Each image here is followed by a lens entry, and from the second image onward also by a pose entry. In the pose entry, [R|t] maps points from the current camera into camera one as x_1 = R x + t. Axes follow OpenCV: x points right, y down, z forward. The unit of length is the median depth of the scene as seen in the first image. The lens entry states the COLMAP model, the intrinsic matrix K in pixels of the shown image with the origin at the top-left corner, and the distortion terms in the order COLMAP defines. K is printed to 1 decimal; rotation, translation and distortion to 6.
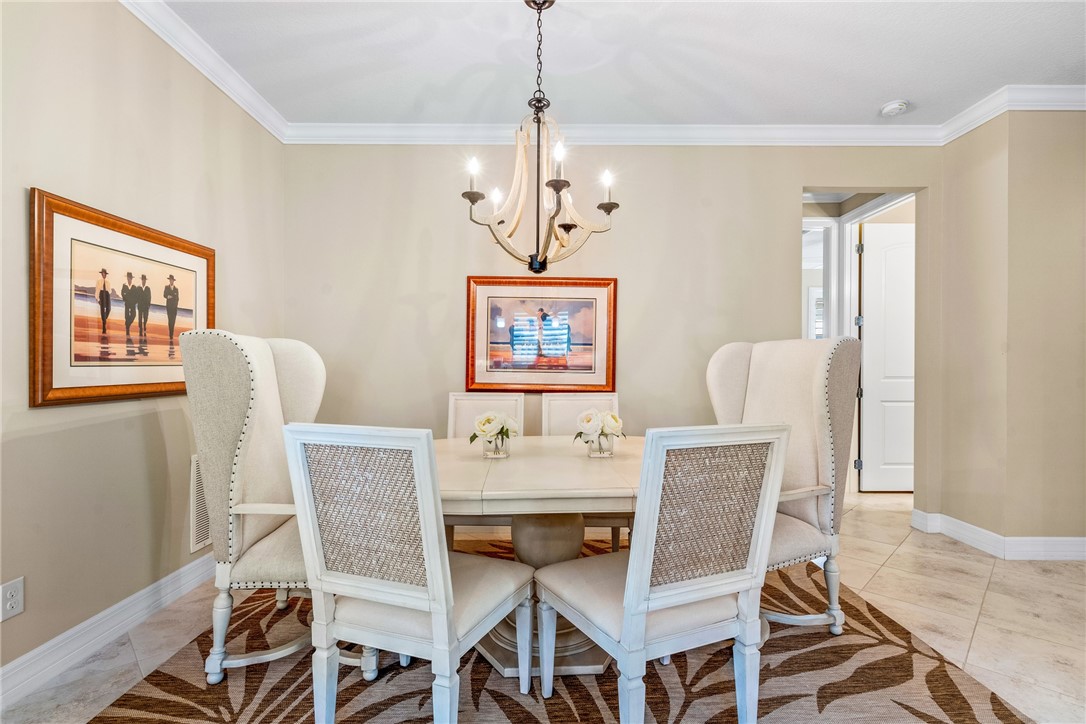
lens RADIAL K [[521.2, 0, 544.0], [0, 521.2, 371.2], [0, 0, 1]] dist [0.001685, 0.001174]
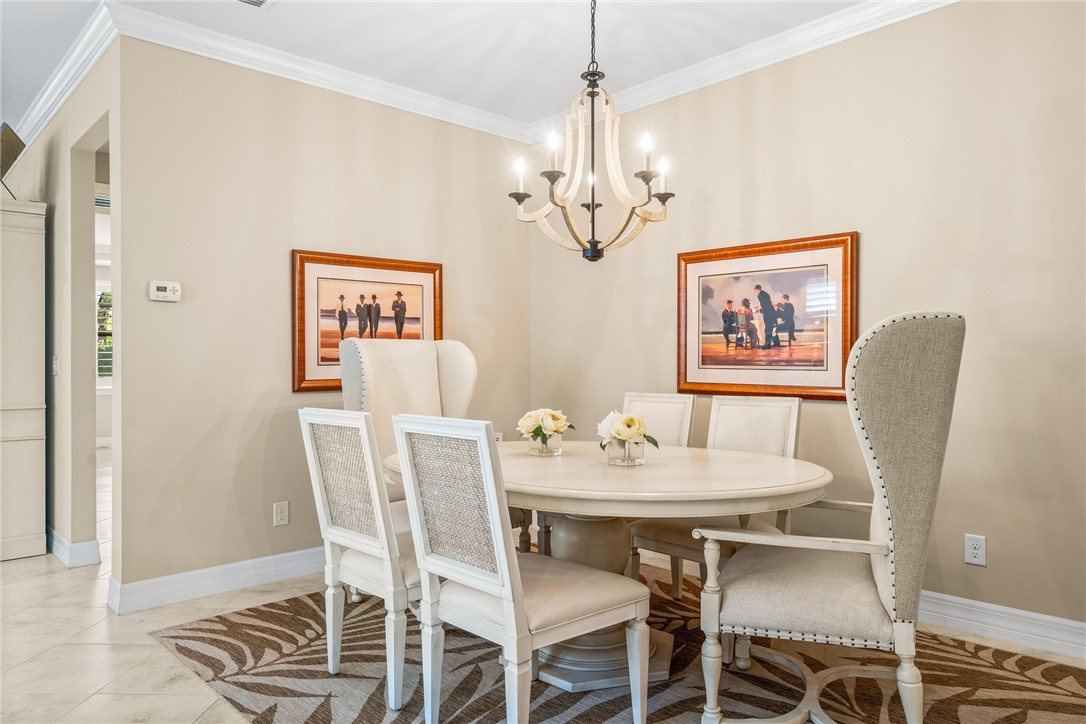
lens RADIAL K [[763.9, 0, 546.5], [0, 763.9, 362.7], [0, 0, 1]] dist [0.020094, -0.000008]
pose [[0.668810, -0.006776, -0.743402, 0.939302], [0.001494, 0.999969, -0.007771, 0.000795], [0.743432, 0.004087, 0.668799, 0.039377]]
